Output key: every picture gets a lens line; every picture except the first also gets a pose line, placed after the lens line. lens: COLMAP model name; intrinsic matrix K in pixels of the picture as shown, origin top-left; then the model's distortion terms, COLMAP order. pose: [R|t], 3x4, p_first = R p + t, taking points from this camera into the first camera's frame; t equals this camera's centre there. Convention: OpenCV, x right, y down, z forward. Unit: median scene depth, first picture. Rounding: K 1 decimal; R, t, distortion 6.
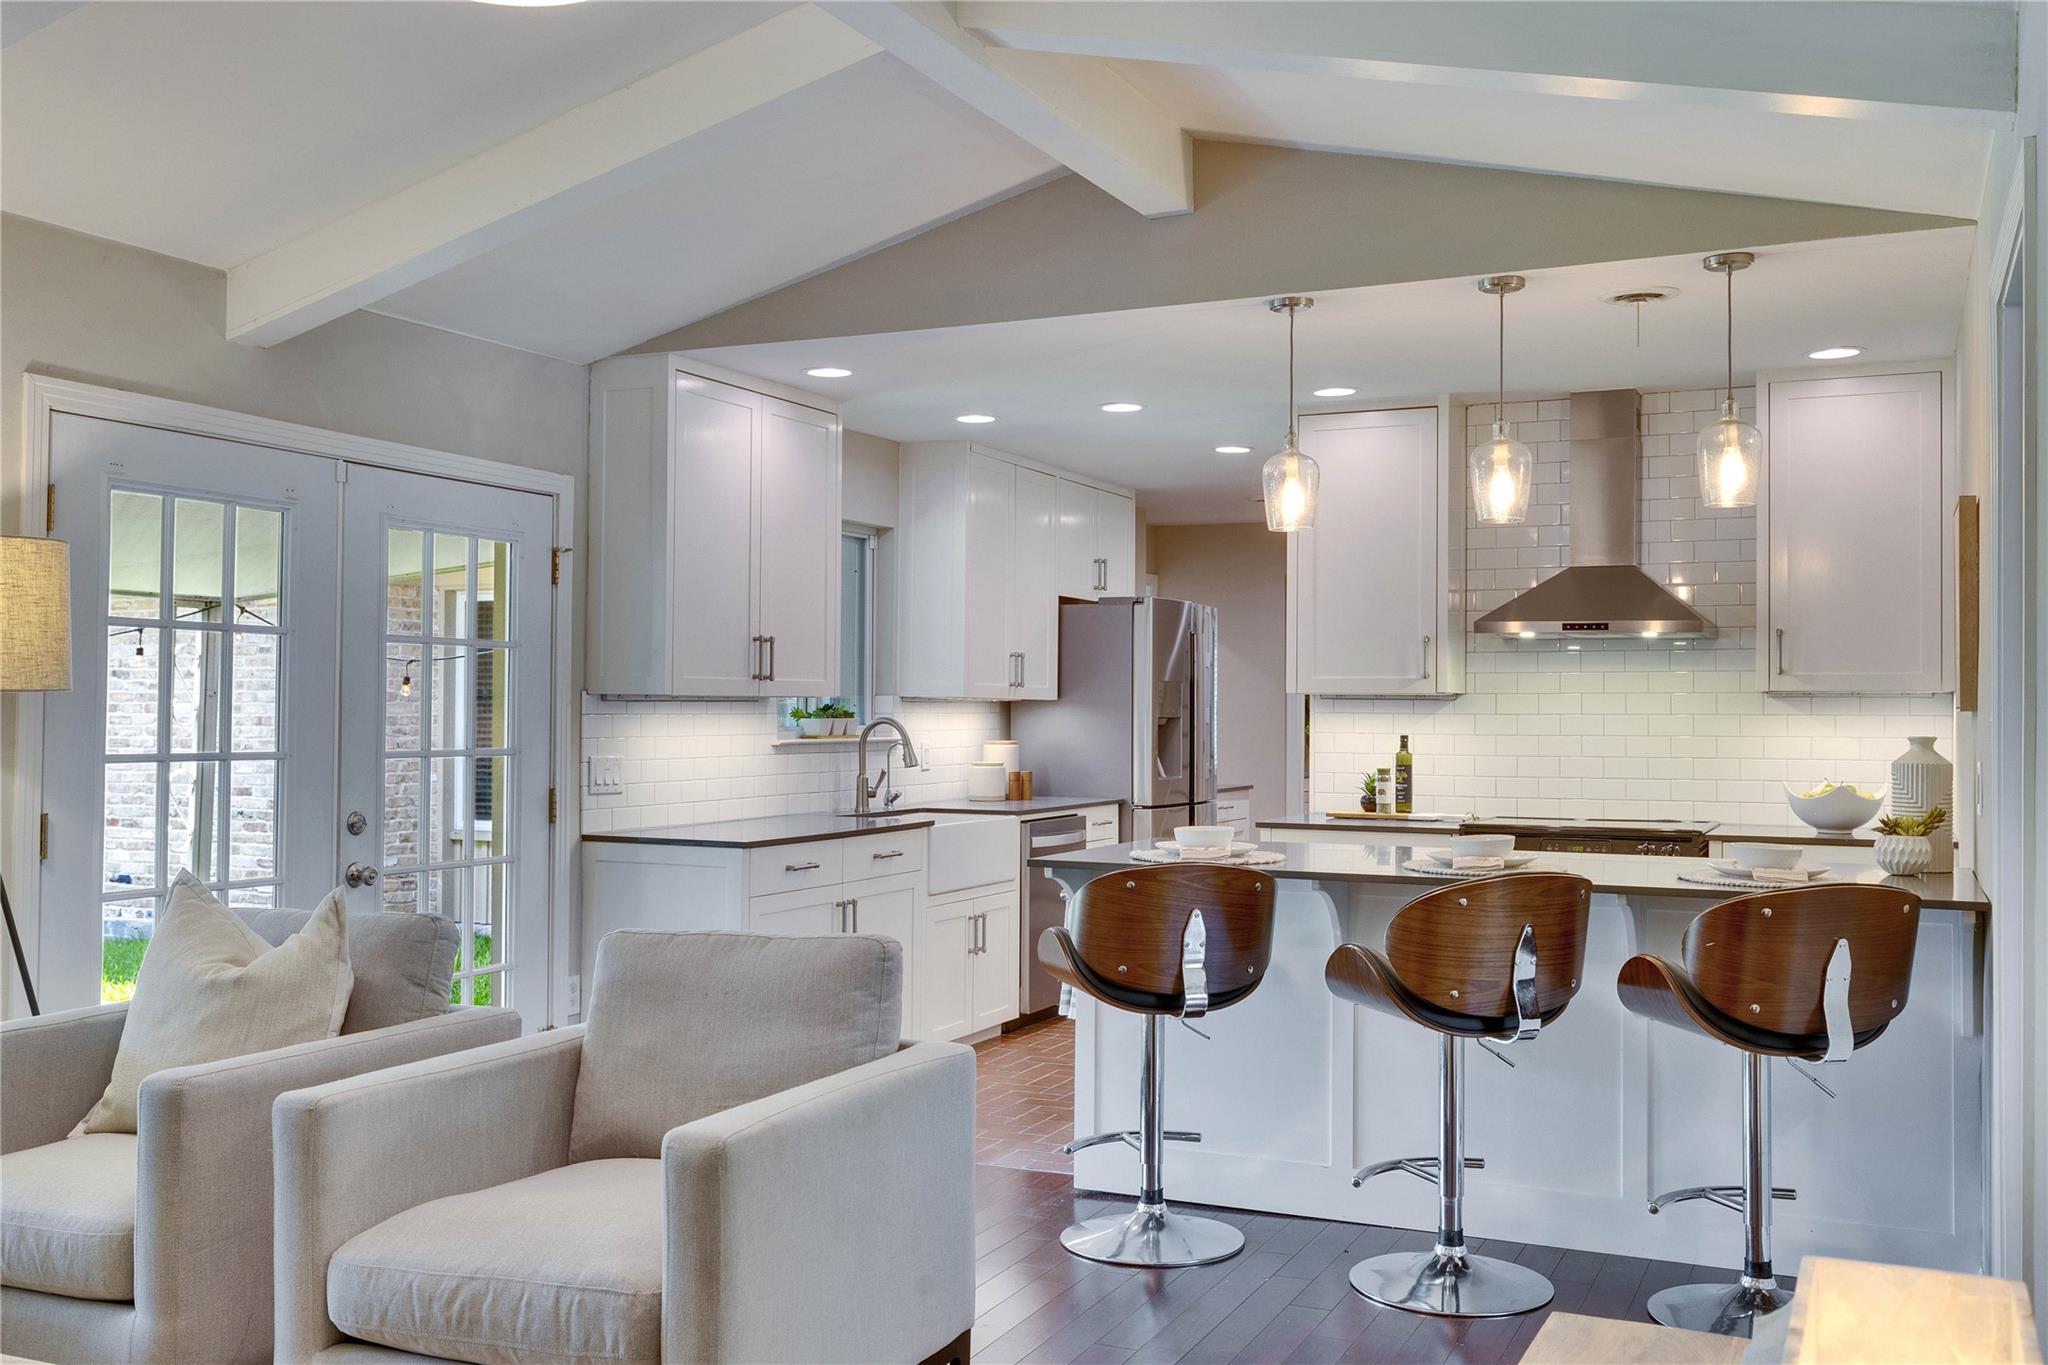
lens RADIAL K [[1865.9, 0, 1024.0], [0, 1865.9, 682.5], [0, 0, 1]] dist [-0.000304, -0.000301]
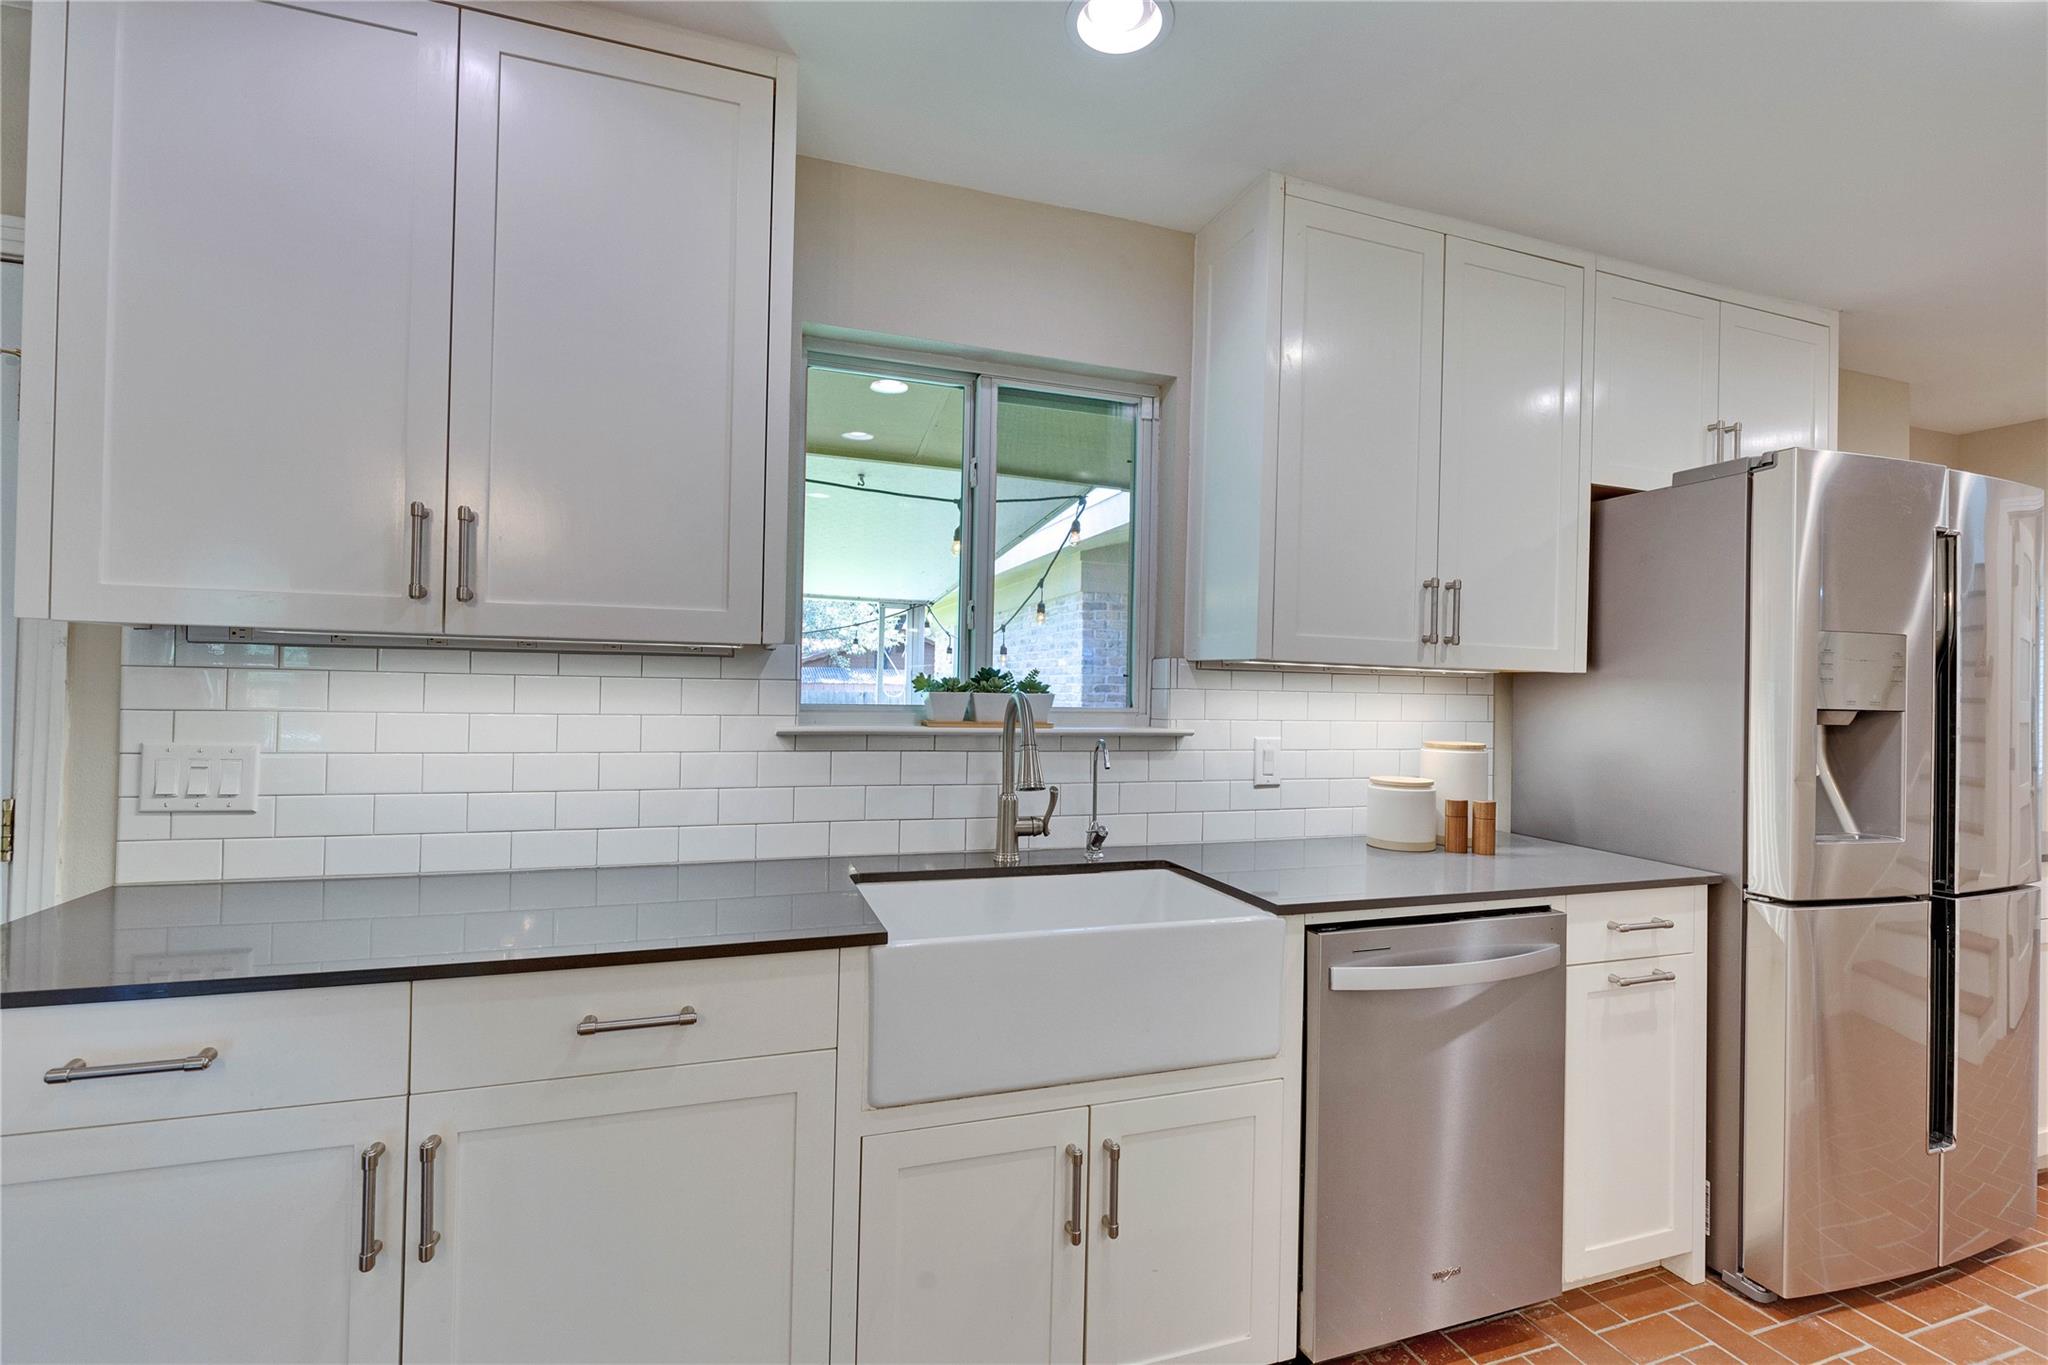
lens RADIAL K [[921.9, 0, 1024.0], [0, 921.9, 682.5], [0, 0, 1]] dist [0.001308, 0.000269]
pose [[0.701503, 0.004895, -0.712650, 0.117834], [-0.009244, 0.999955, -0.002231, 0.017581], [0.712607, 0.008153, 0.701517, 0.850147]]
